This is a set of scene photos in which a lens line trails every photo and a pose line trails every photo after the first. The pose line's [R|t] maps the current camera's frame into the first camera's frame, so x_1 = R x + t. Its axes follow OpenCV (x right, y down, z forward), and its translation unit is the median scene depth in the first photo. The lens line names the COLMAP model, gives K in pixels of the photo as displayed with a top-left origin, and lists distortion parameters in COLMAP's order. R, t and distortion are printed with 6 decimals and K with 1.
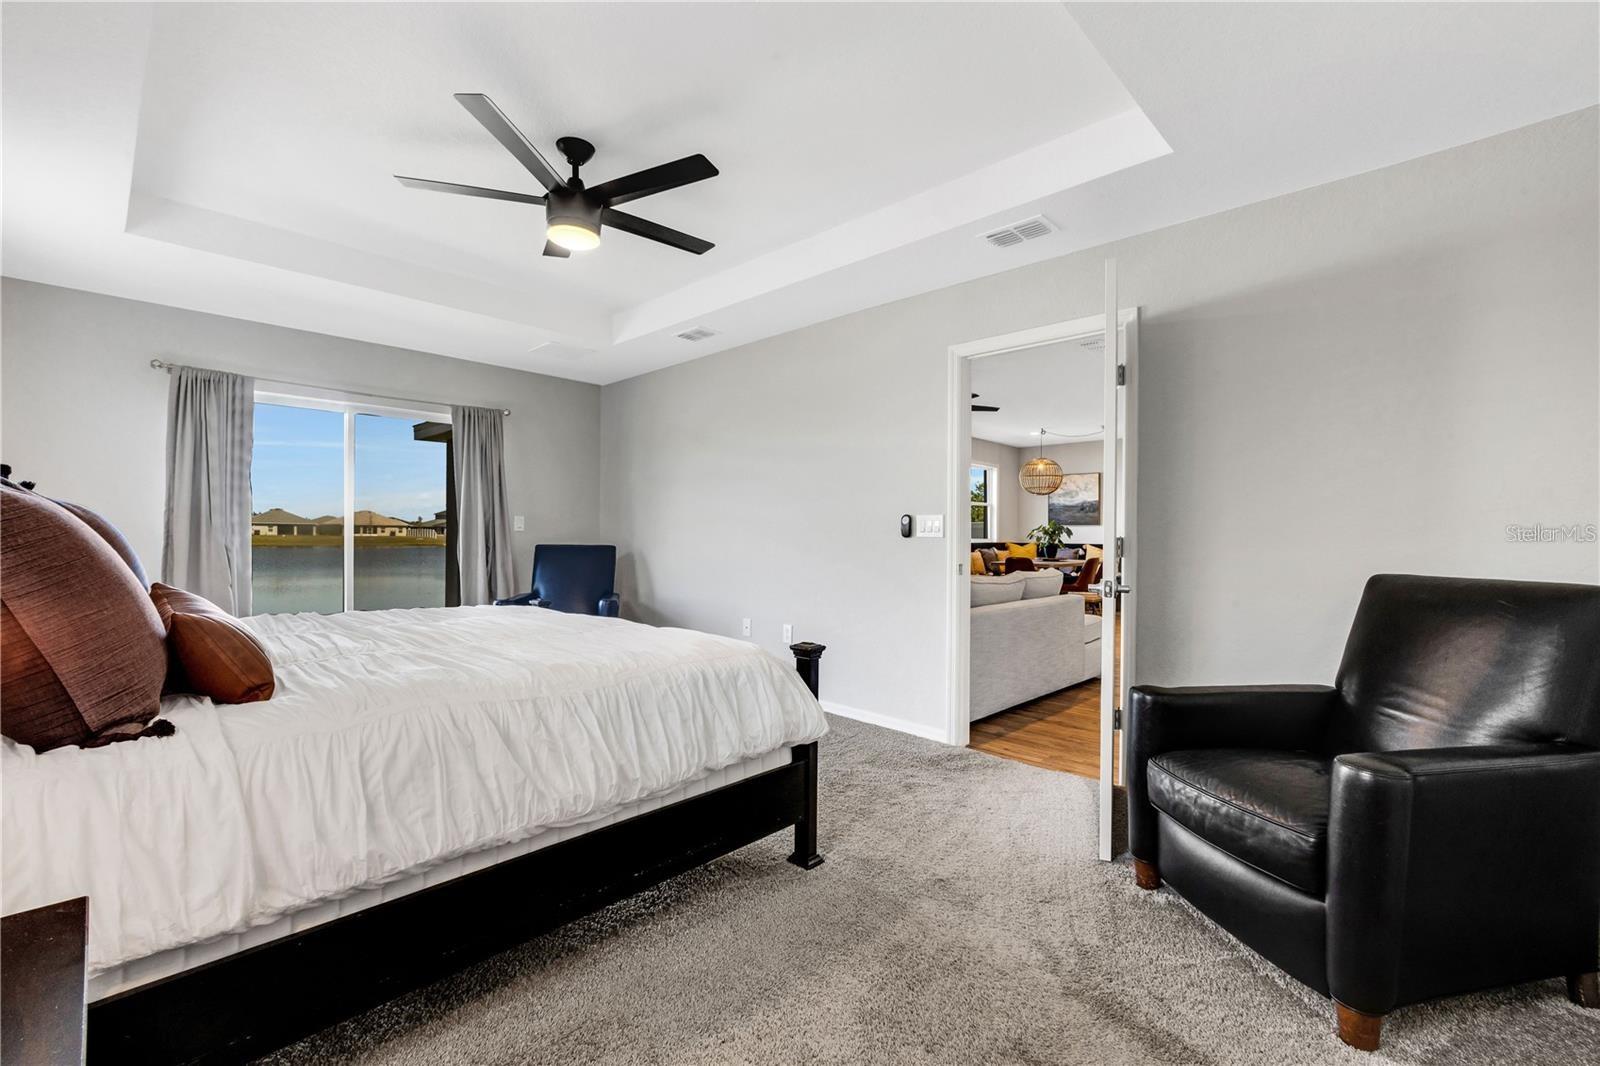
lens RADIAL K [[684.9, 0, 796.9], [0, 684.9, 535.6], [0, 0, 1]] dist [-0.001342, -0.000270]
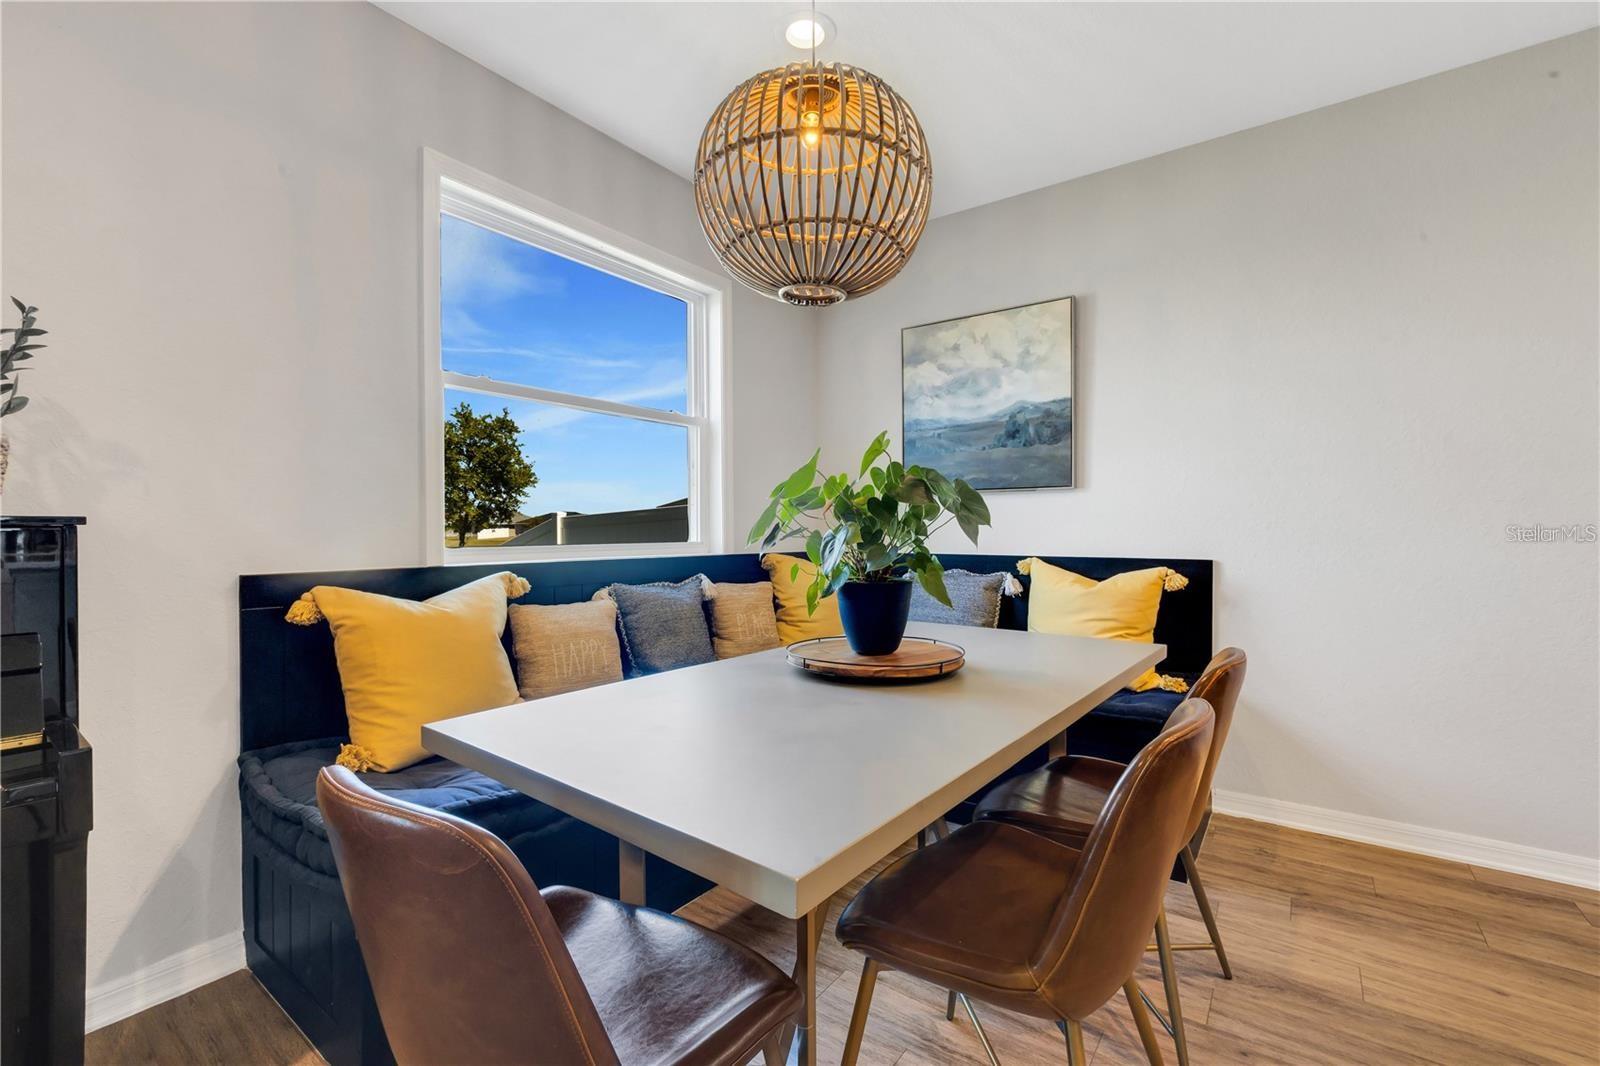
lens RADIAL K [[684.9, 0, 804.9], [0, 684.9, 534.8], [0, 0, 1]] dist [-0.001342, -0.000270]
pose [[0.988503, -0.010278, 0.150851, 0.289601], [0.009823, 0.999945, 0.003765, 0.001319], [-0.150882, -0.002240, 0.988549, 0.735724]]
